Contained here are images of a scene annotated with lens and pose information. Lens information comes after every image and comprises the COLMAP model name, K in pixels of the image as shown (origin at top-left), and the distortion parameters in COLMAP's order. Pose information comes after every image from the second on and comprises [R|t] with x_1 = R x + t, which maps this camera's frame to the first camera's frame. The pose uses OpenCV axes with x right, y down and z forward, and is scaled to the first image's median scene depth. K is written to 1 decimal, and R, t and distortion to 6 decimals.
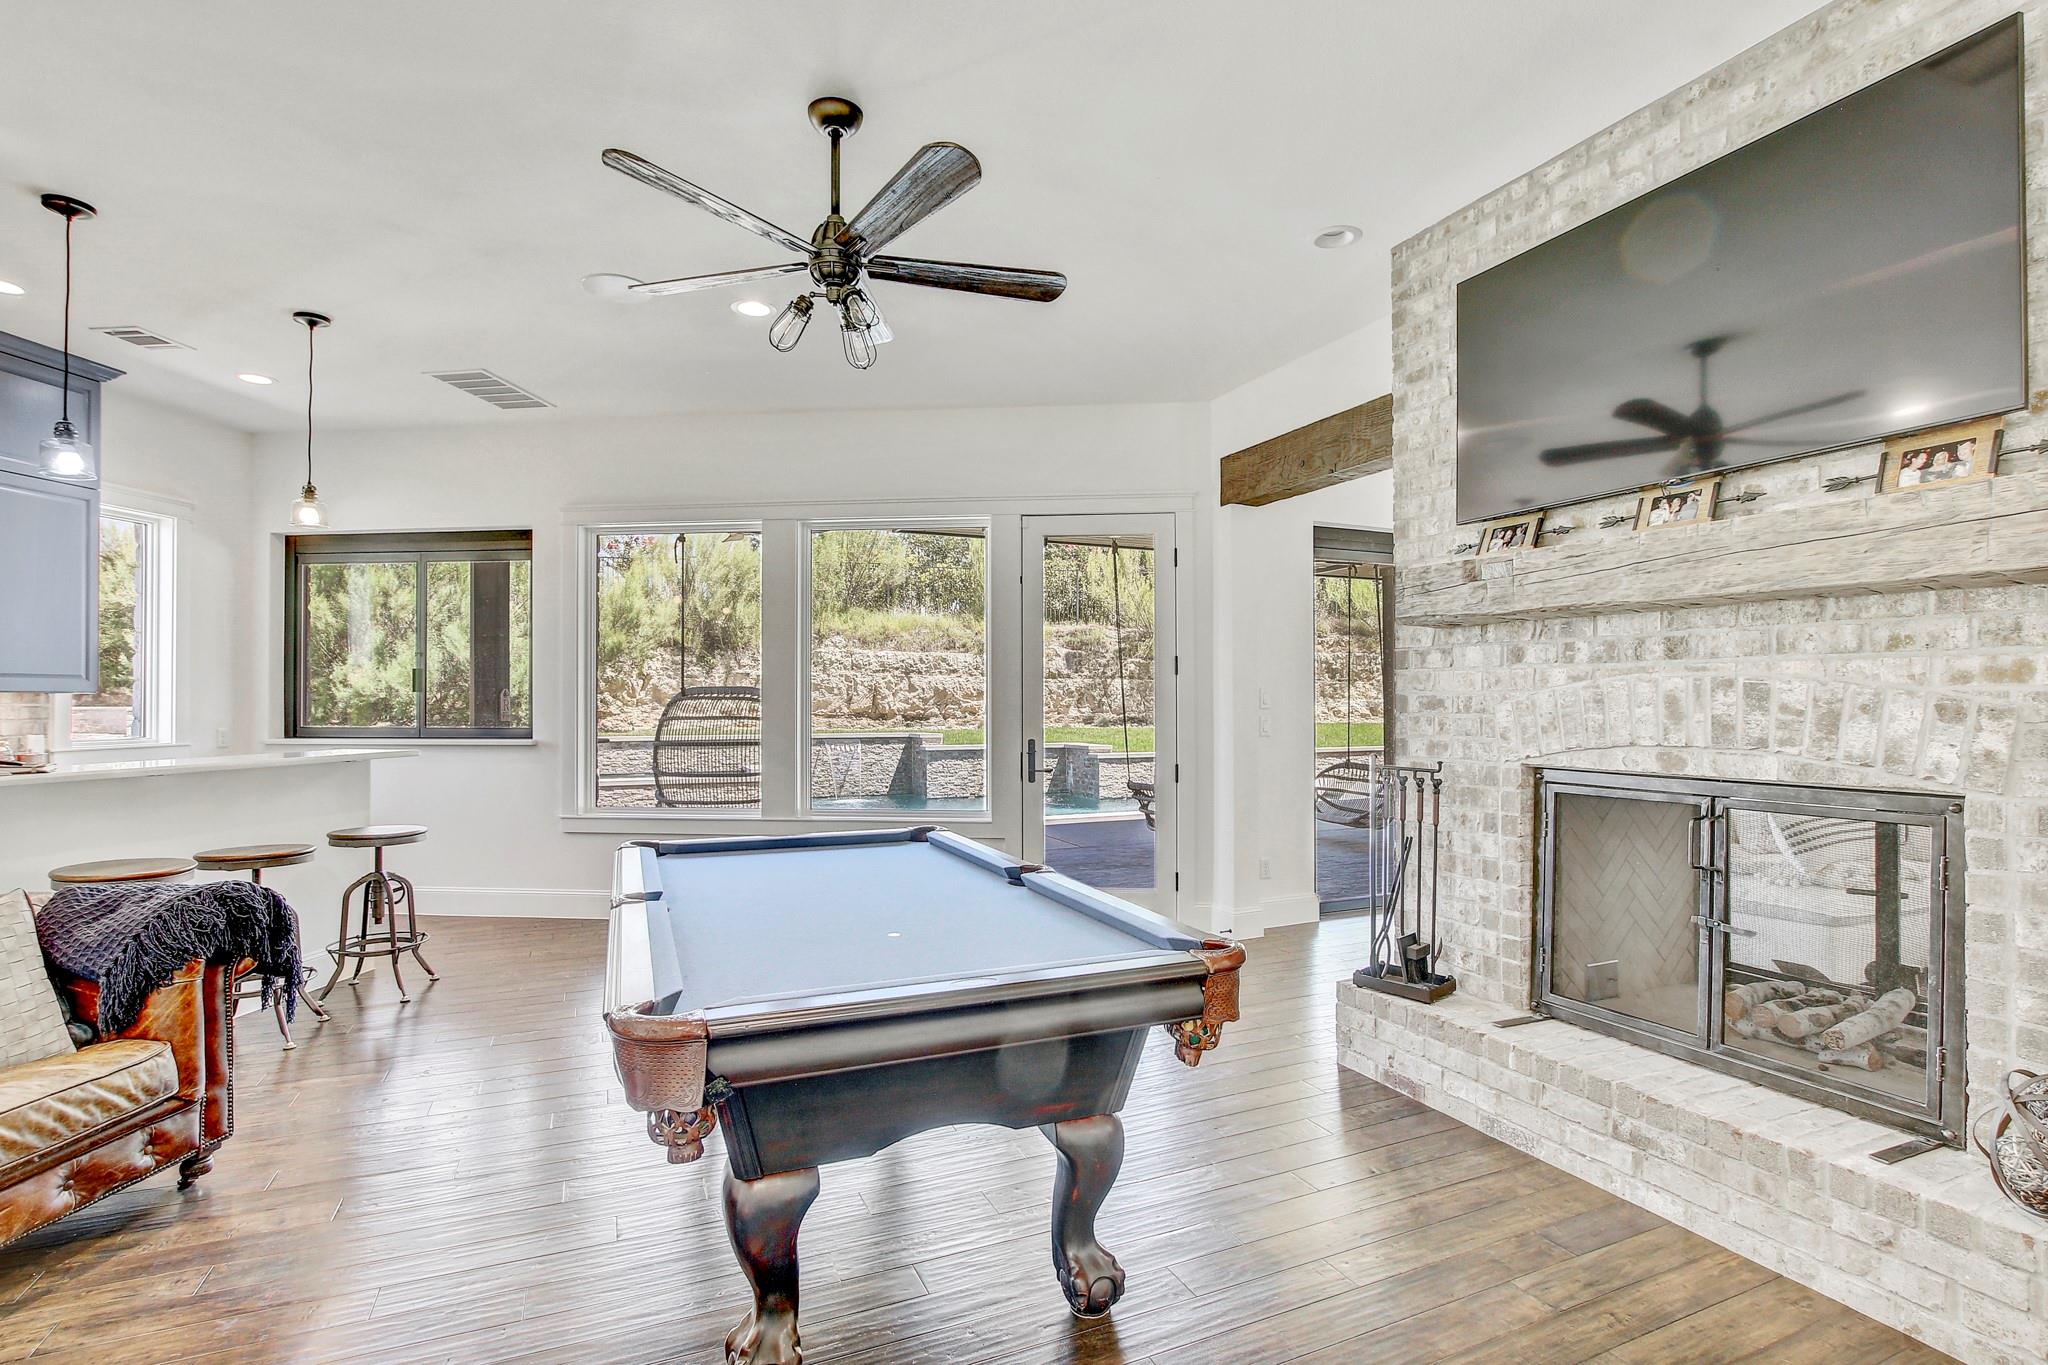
lens RADIAL K [[965.6, 0, 1025.7], [0, 965.6, 704.4], [0, 0, 1]] dist [-0.011148, 0.000448]
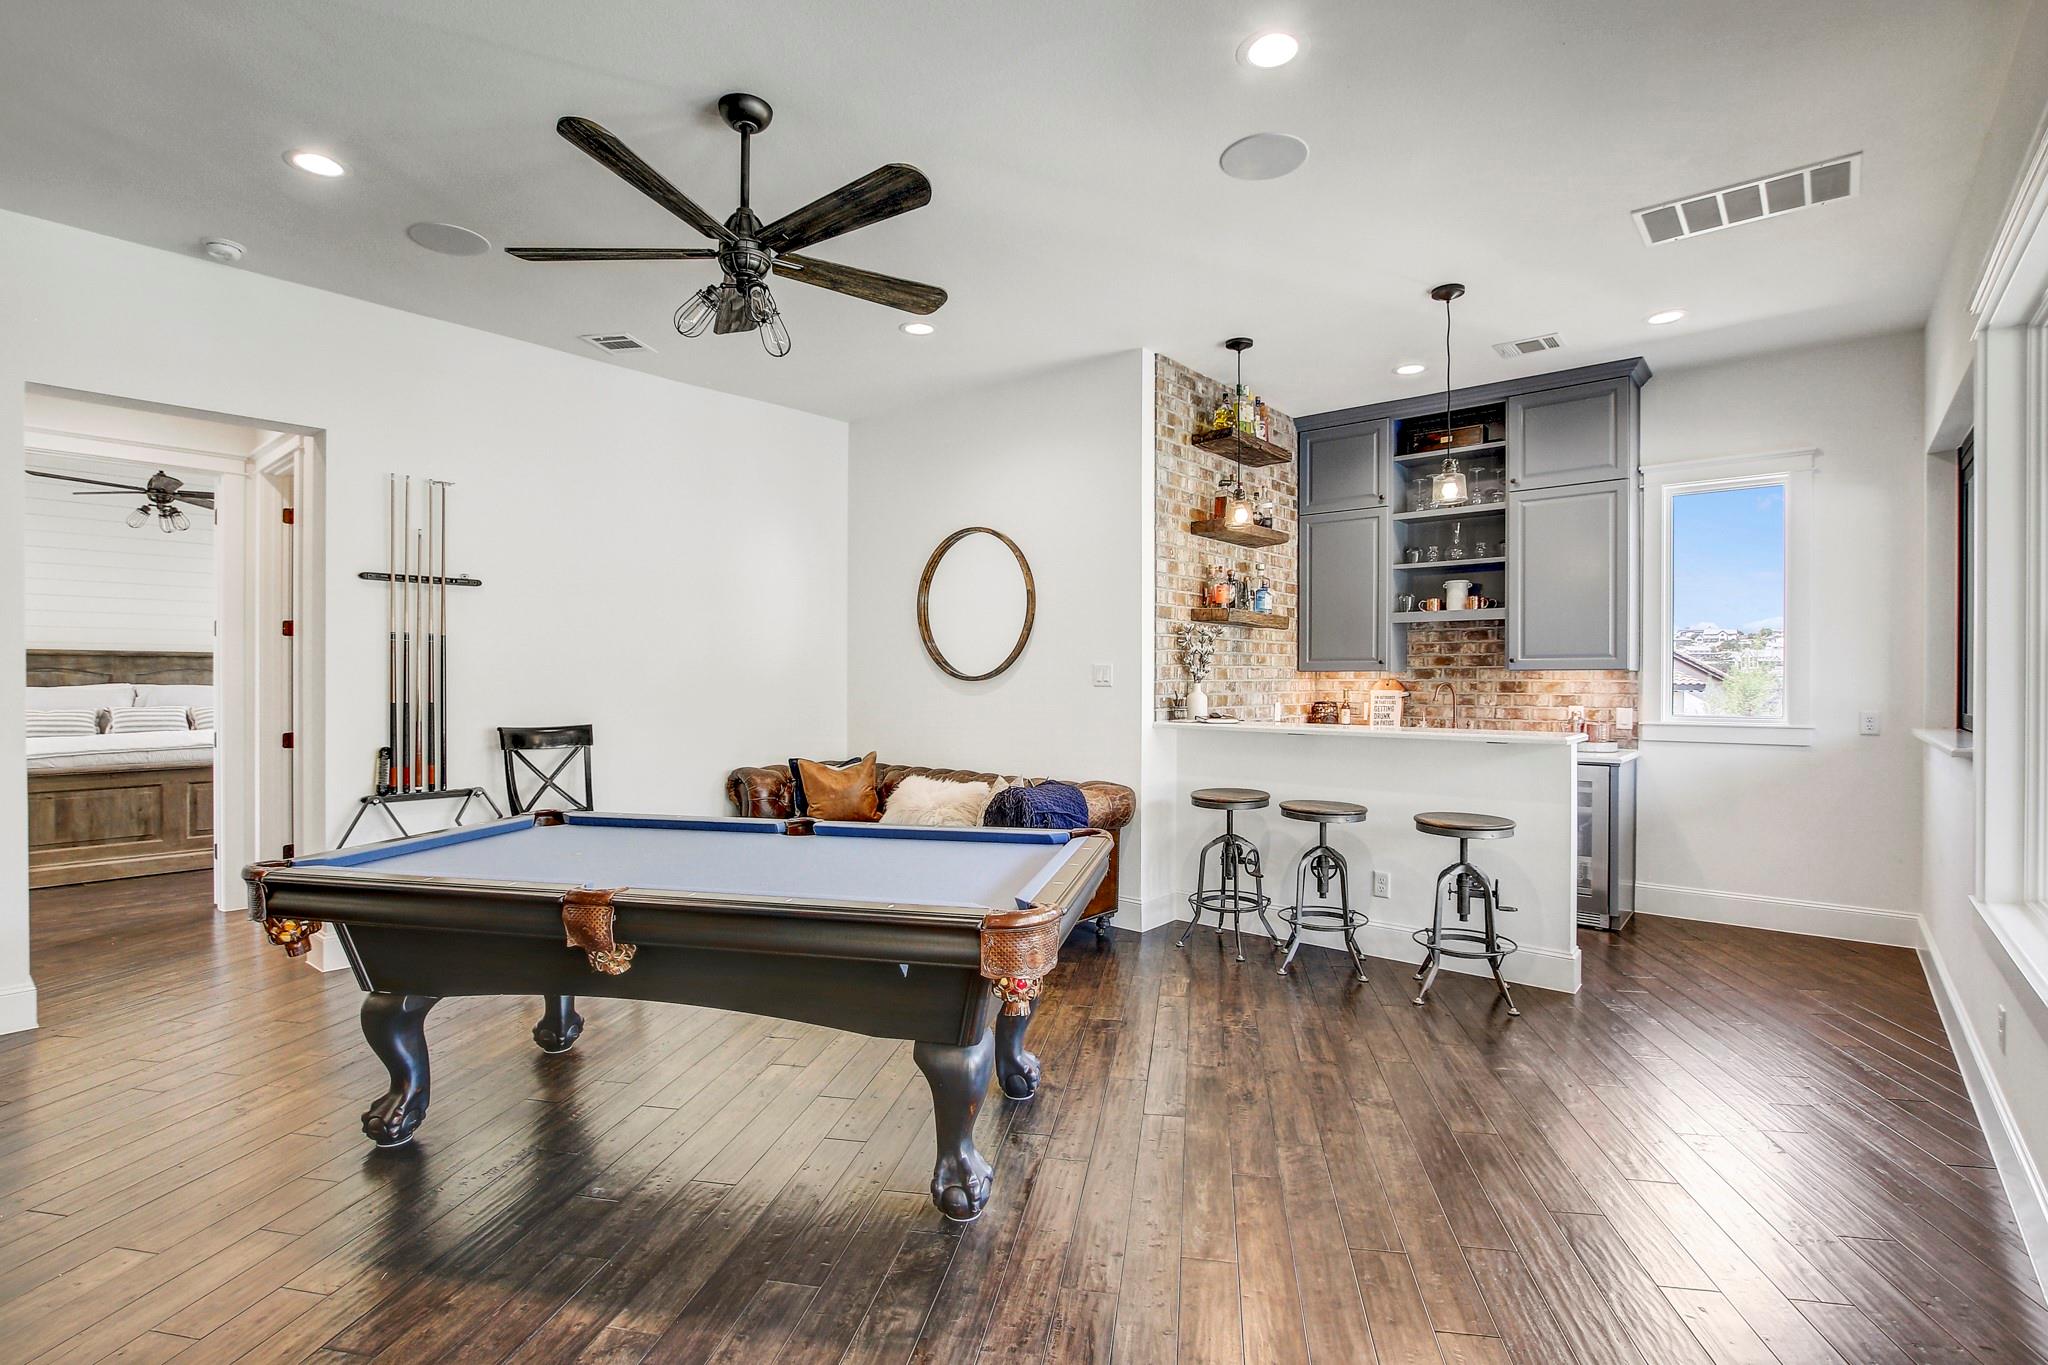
lens RADIAL K [[963.4, 0, 1023.1], [0, 963.4, 685.1], [0, 0, 1]] dist [-0.011349, -0.000207]
pose [[-0.557222, 0.006610, -0.830337, 0.224314], [-0.003771, 0.999938, 0.010491, -0.003144], [0.830355, 0.008977, -0.557162, 0.836117]]
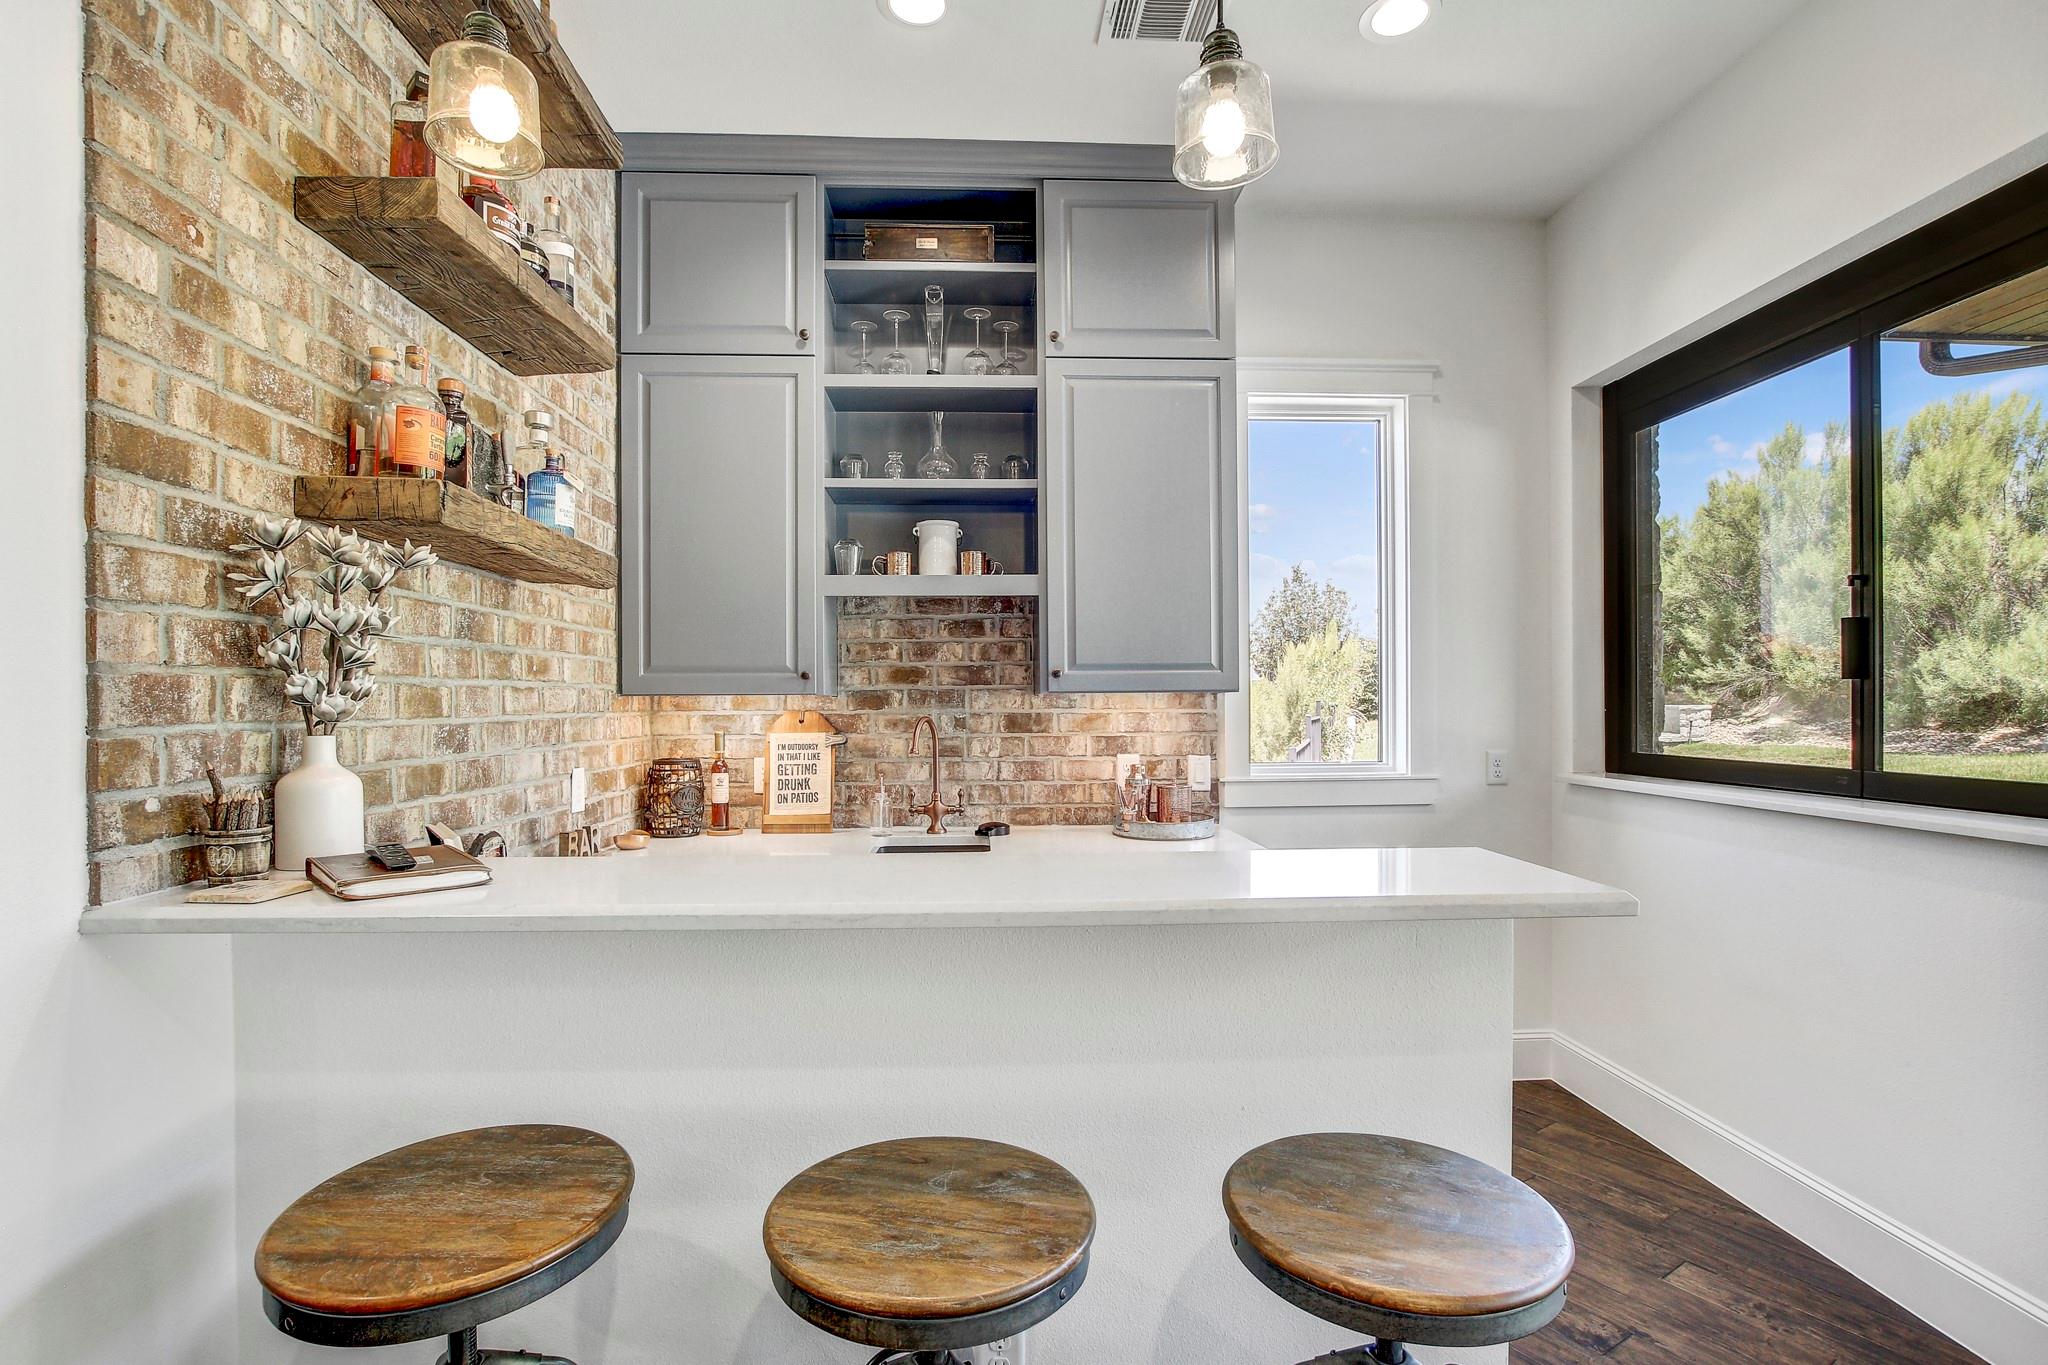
lens RADIAL K [[965.6, 0, 1025.7], [0, 965.6, 704.4], [0, 0, 1]] dist [-0.011148, 0.000448]
pose [[0.161220, 0.002403, -0.986916, -0.314923], [0.001406, 0.999995, 0.002665, -0.004686], [0.986917, -0.001817, 0.161216, 0.620550]]
